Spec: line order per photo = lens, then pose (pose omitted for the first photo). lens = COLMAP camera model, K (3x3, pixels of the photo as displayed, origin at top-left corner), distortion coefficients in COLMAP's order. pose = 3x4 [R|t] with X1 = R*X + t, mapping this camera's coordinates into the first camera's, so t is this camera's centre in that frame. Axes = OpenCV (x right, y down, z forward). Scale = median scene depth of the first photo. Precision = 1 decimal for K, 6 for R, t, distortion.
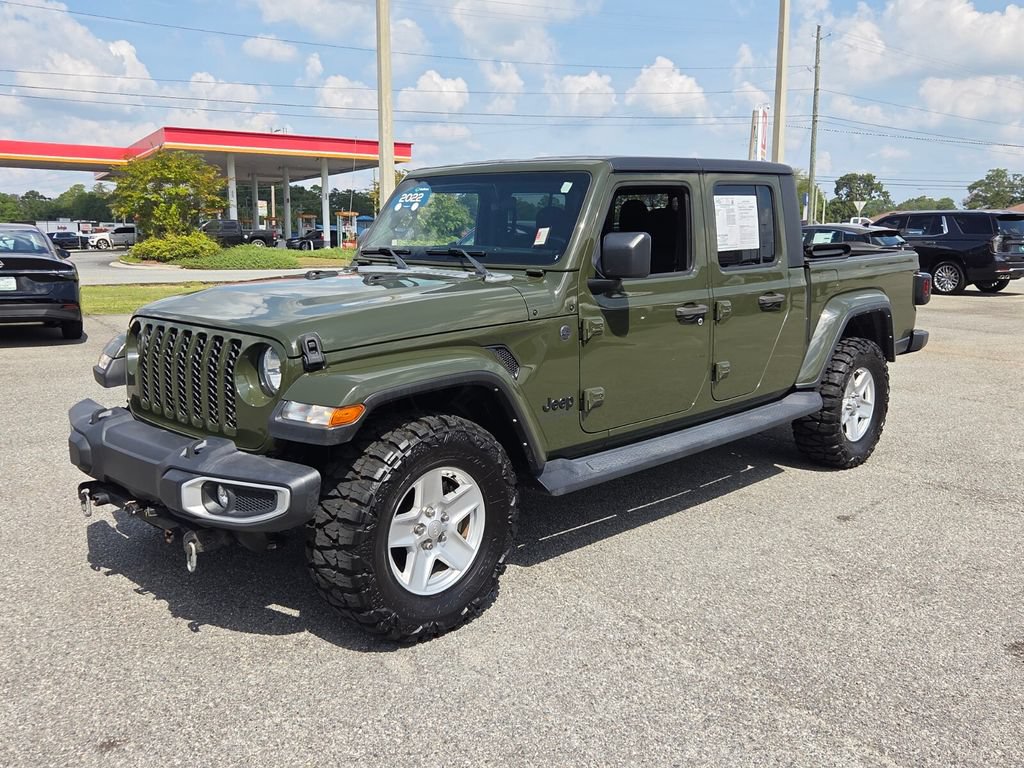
lens RADIAL K [[929.8, 0, 512.0], [0, 929.8, 384.0], [0, 0, 1]] dist [0.053306, -0.016028]
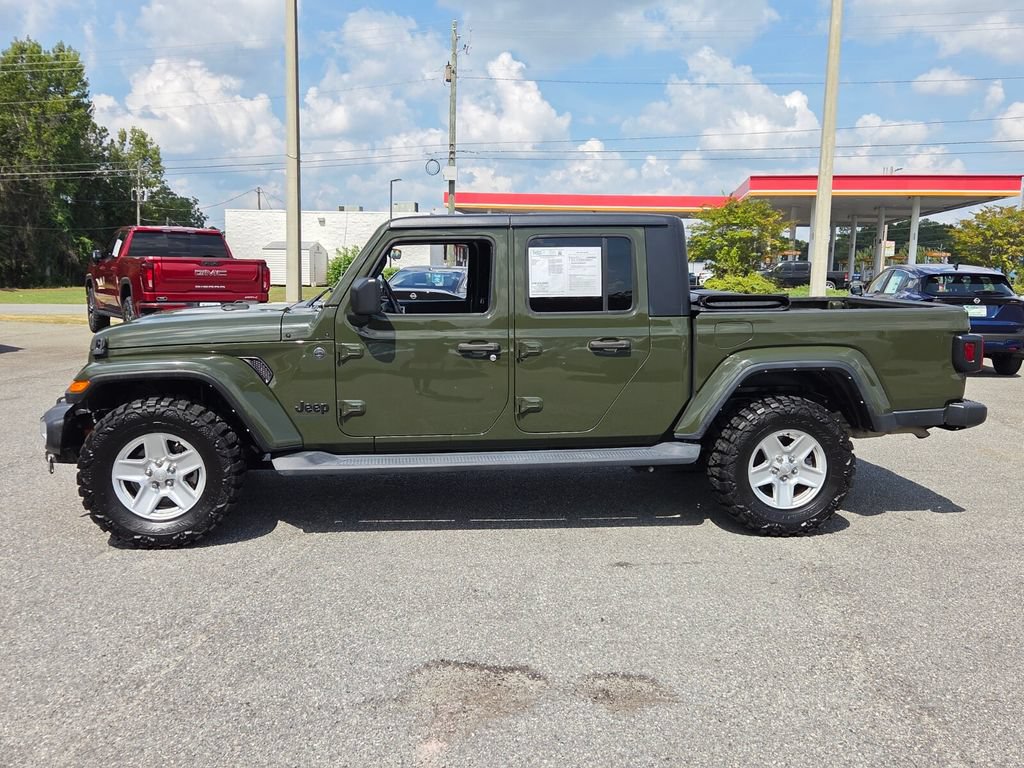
lens RADIAL K [[929.8, 0, 512.0], [0, 929.8, 384.0], [0, 0, 1]] dist [0.053306, -0.016028]
pose [[0.769909, 0.089344, -0.631868, 0.794621], [-0.115976, 0.993252, -0.000869, -0.031519], [0.627526, 0.073950, 0.775076, 0.119285]]
